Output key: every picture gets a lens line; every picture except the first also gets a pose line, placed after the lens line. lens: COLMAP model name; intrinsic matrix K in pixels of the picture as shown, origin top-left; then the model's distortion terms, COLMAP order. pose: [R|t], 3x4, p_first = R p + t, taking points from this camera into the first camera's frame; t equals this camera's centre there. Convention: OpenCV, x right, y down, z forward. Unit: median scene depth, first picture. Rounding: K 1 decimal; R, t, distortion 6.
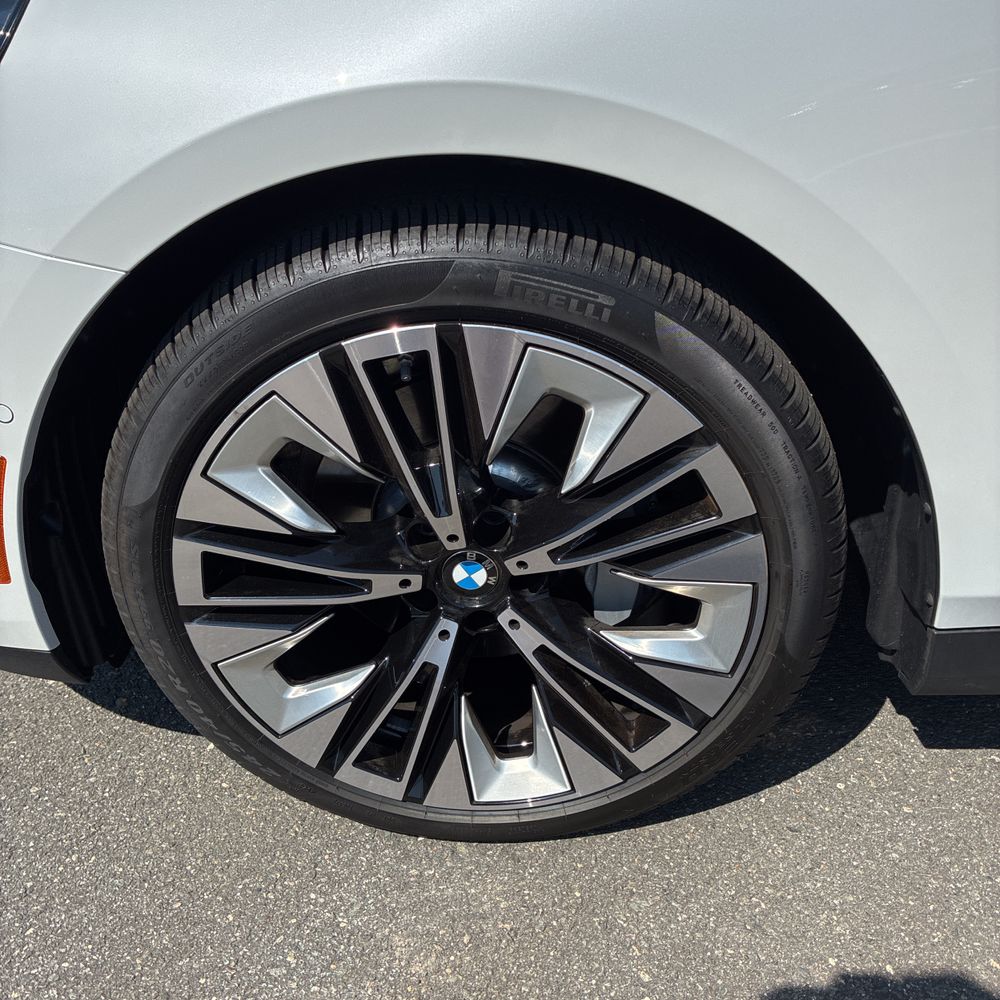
lens RADIAL K [[1018.3, 0, 489.8], [0, 1018.3, 484.6], [0, 0, 1]] dist [0.017222, 0.000000]
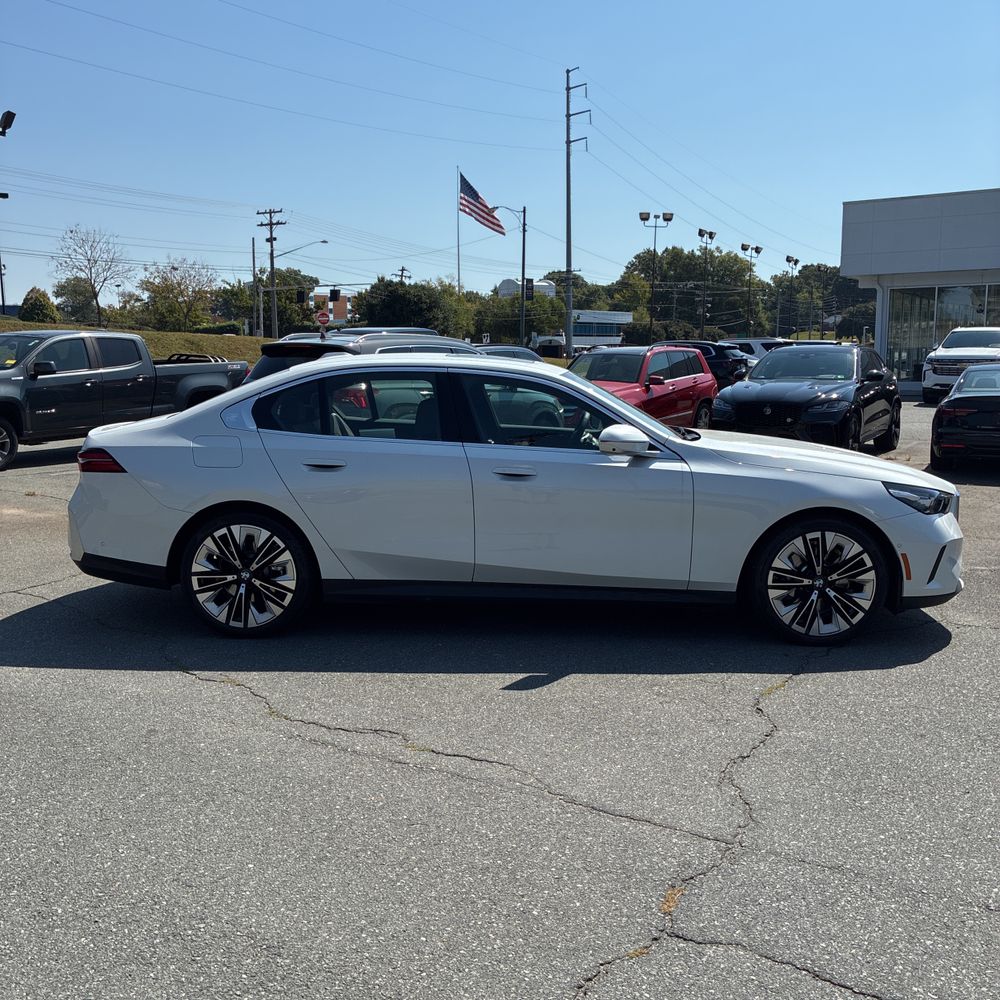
lens RADIAL K [[1018.3, 0, 503.1], [0, 1018.3, 496.3], [0, 0, 1]] dist [0.017222, 0.000000]
pose [[0.999644, 0.023271, 0.013045, -1.824853], [-0.016400, 0.921725, -0.387497, 1.839394], [-0.021041, 0.387145, 0.921779, -4.233996]]
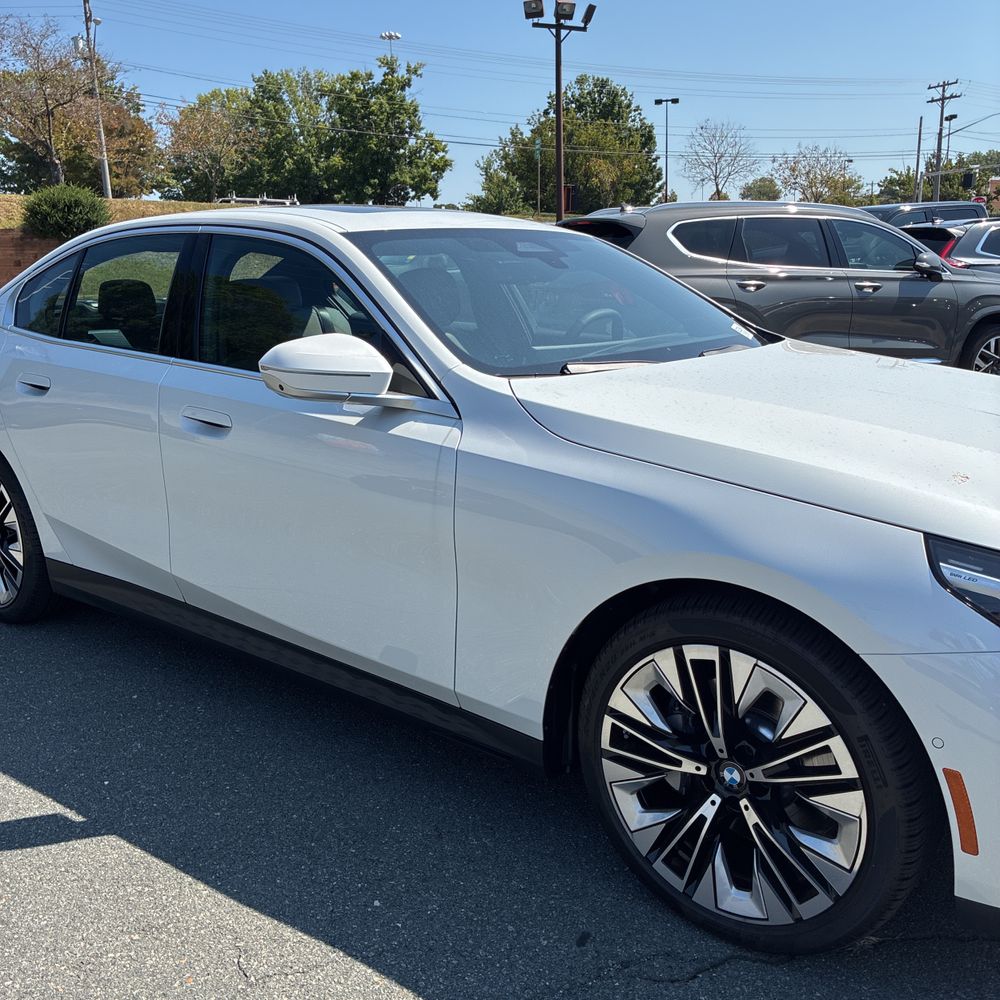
lens RADIAL K [[1018.3, 0, 491.0], [0, 1018.3, 484.5], [0, 0, 1]] dist [0.017222, 0.000000]
pose [[0.802604, 0.136538, -0.580675, 0.707502], [-0.304505, 0.930844, -0.202008, 0.107901], [0.512936, 0.338951, 0.788676, -1.052306]]
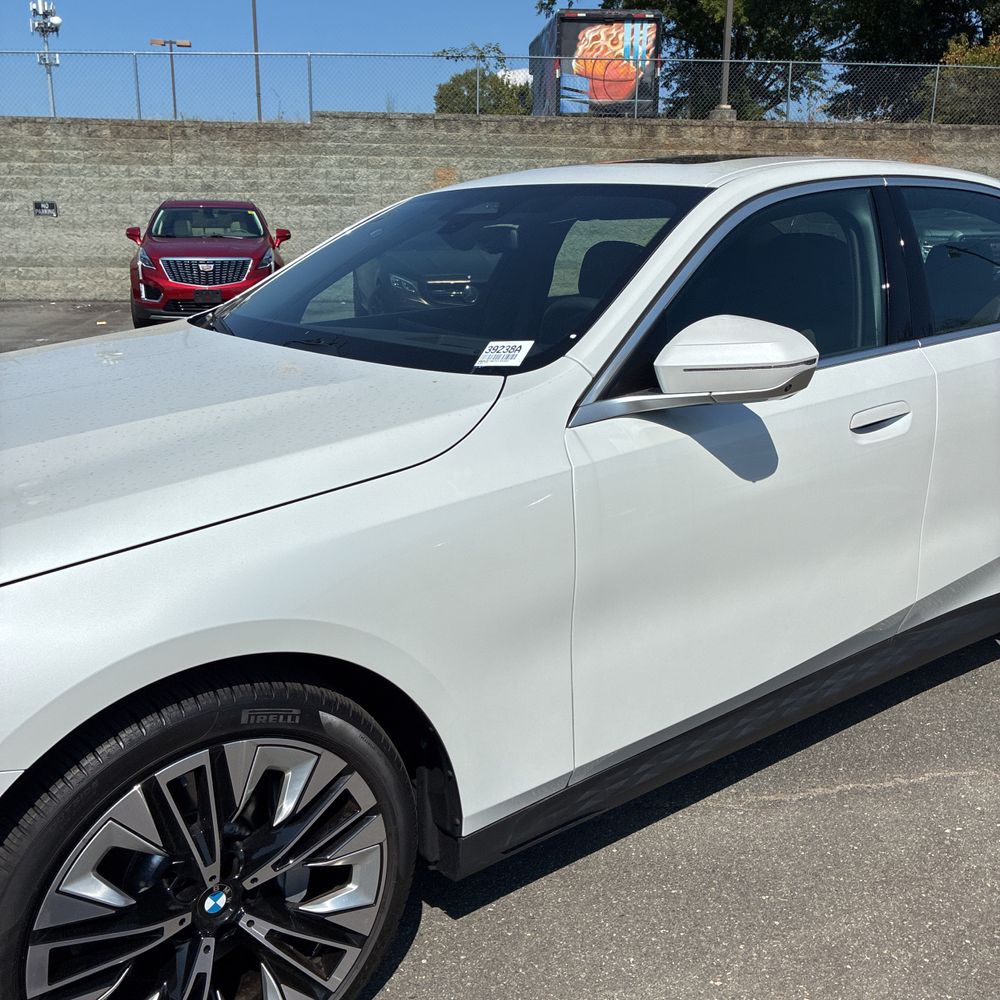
lens RADIAL K [[1018.3, 0, 485.0], [0, 1018.3, 509.5], [0, 0, 1]] dist [0.017222, 0.000000]
pose [[0.766144, -0.120257, 0.631318, -0.630934], [0.285953, 0.943527, -0.167294, -0.099115], [-0.575547, 0.308698, 0.757265, -0.610089]]
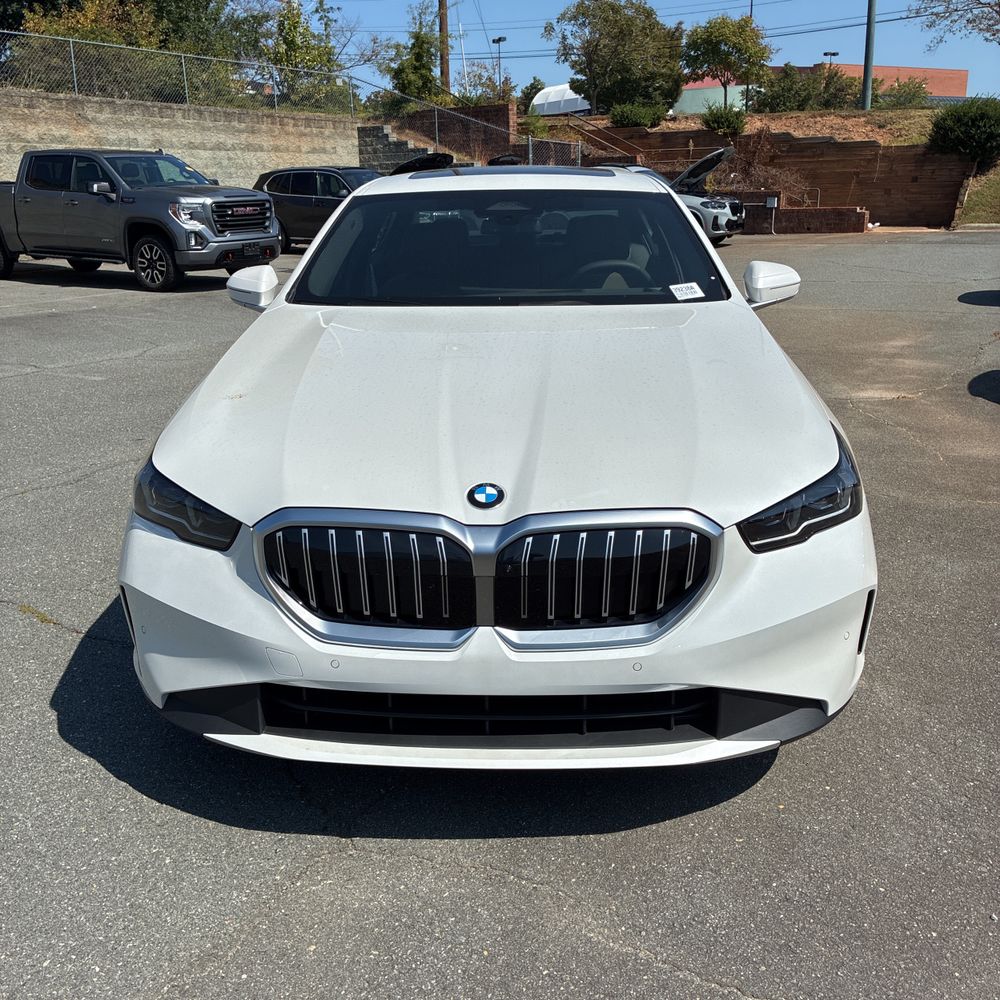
lens RADIAL K [[1018.3, 0, 490.4], [0, 1018.3, 493.8], [0, 0, 1]] dist [0.017222, 0.000000]
pose [[-0.008661, -0.243342, 0.969902, -2.997977], [0.512085, 0.832023, 0.213322, -1.268475], [-0.858891, 0.498520, 0.117406, 1.370622]]
